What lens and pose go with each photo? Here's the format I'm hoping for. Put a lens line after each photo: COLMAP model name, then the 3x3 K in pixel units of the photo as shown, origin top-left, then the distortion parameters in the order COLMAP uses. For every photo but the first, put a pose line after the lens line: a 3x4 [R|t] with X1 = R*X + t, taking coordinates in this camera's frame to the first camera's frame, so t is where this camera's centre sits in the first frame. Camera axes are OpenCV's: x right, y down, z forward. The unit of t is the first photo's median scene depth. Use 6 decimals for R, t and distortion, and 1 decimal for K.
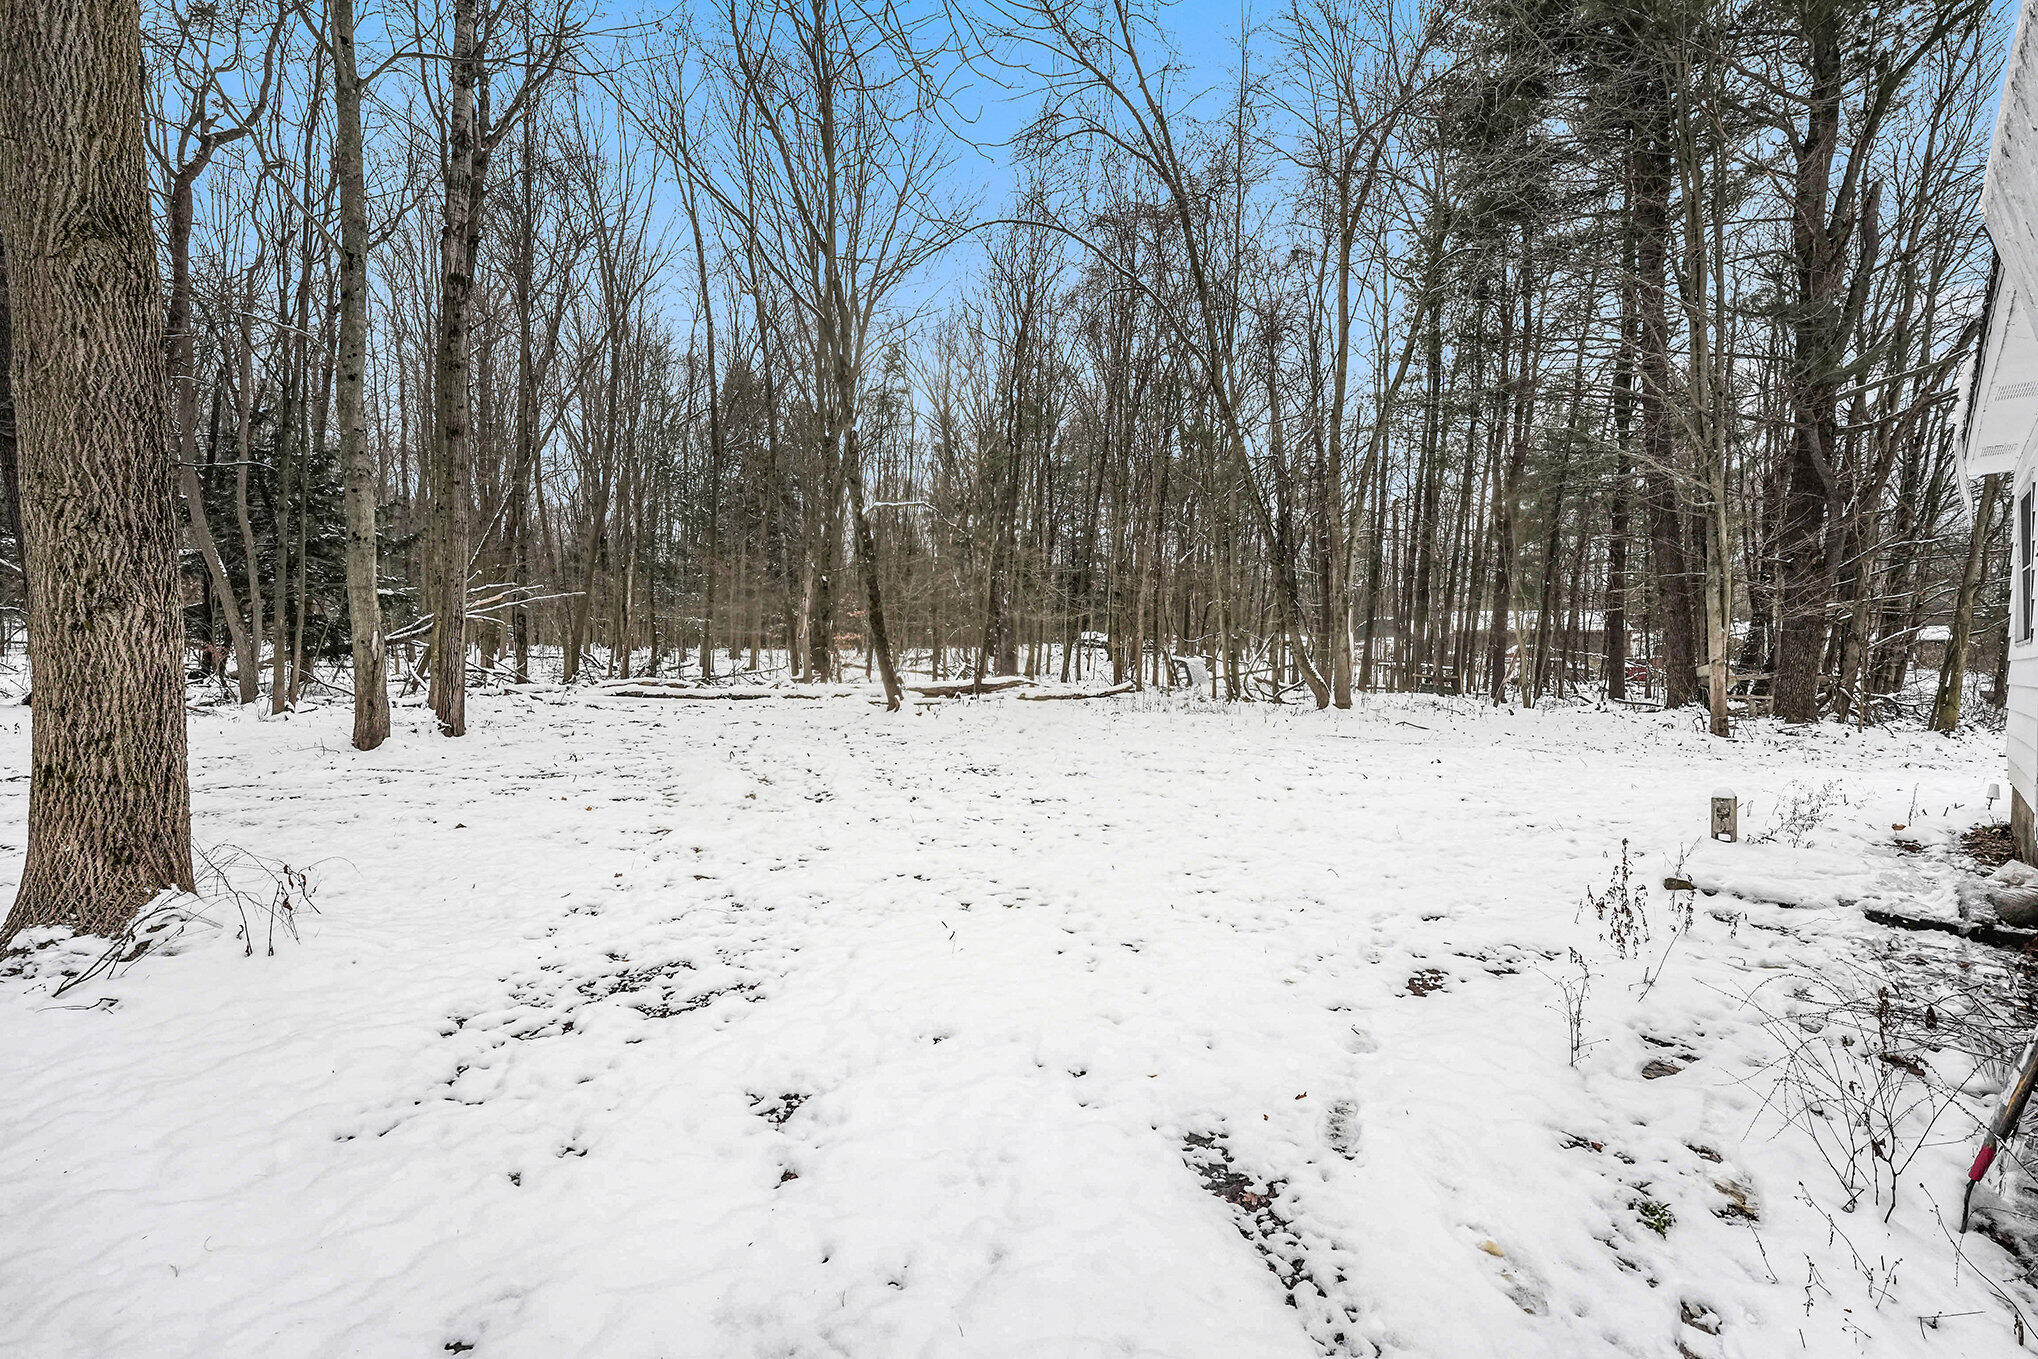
lens RADIAL K [[875.5, 0, 1015.3], [0, 875.5, 667.8], [0, 0, 1]] dist [-0.001713, -0.000147]
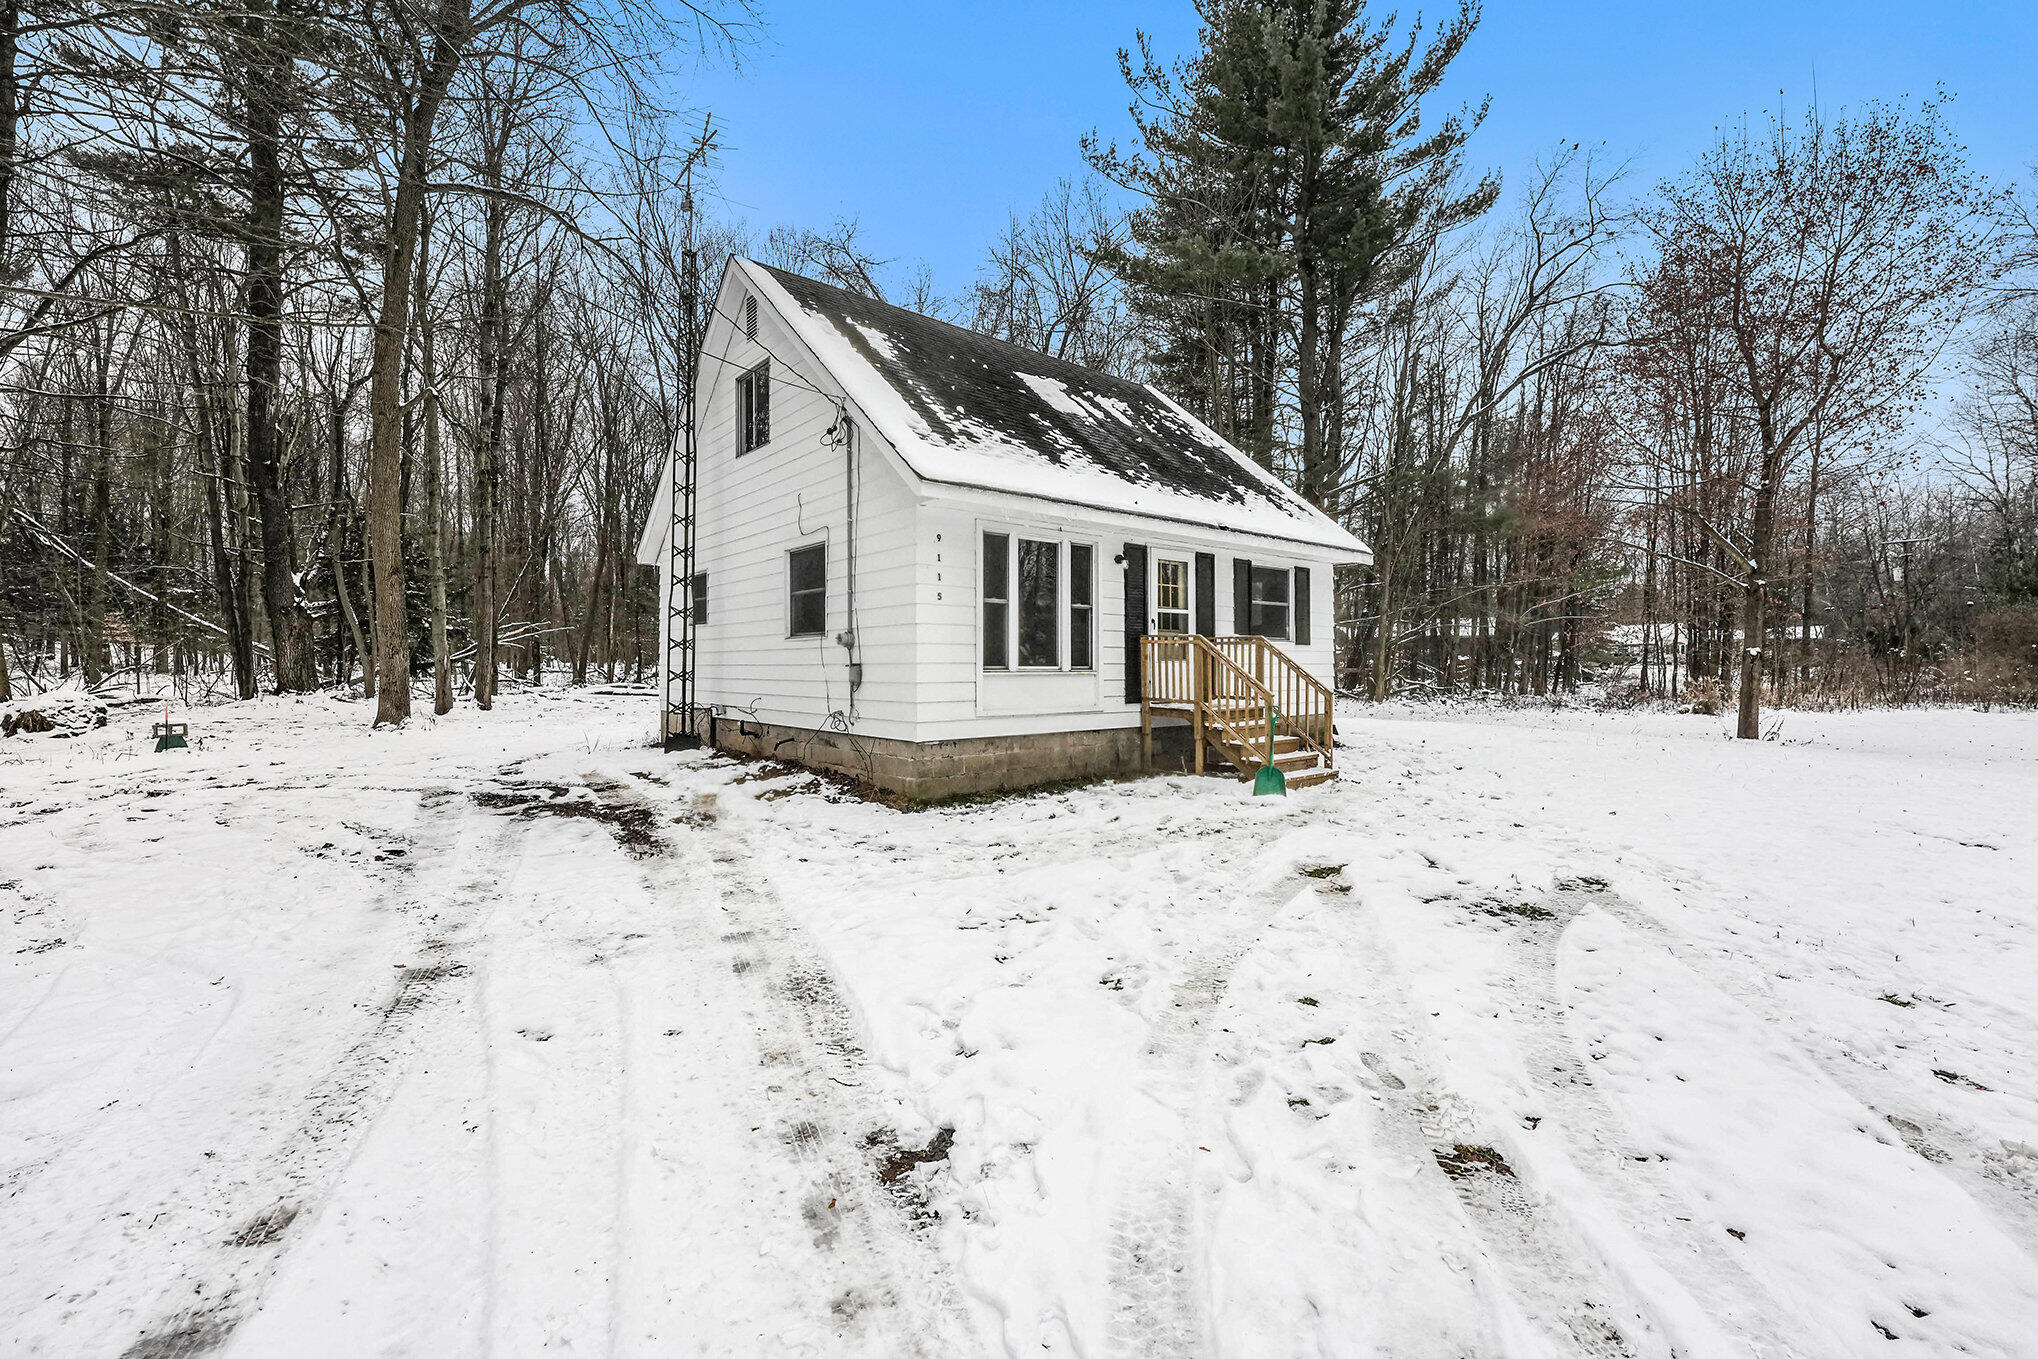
lens RADIAL K [[875.5, 0, 1020.2], [0, 875.5, 681.5], [0, 0, 1]] dist [-0.001713, -0.000147]
pose [[0.999059, -0.009398, -0.042332, 0.346105], [0.009430, 0.999955, 0.000576, 0.015125], [0.042325, -0.000975, 0.999103, -0.490915]]
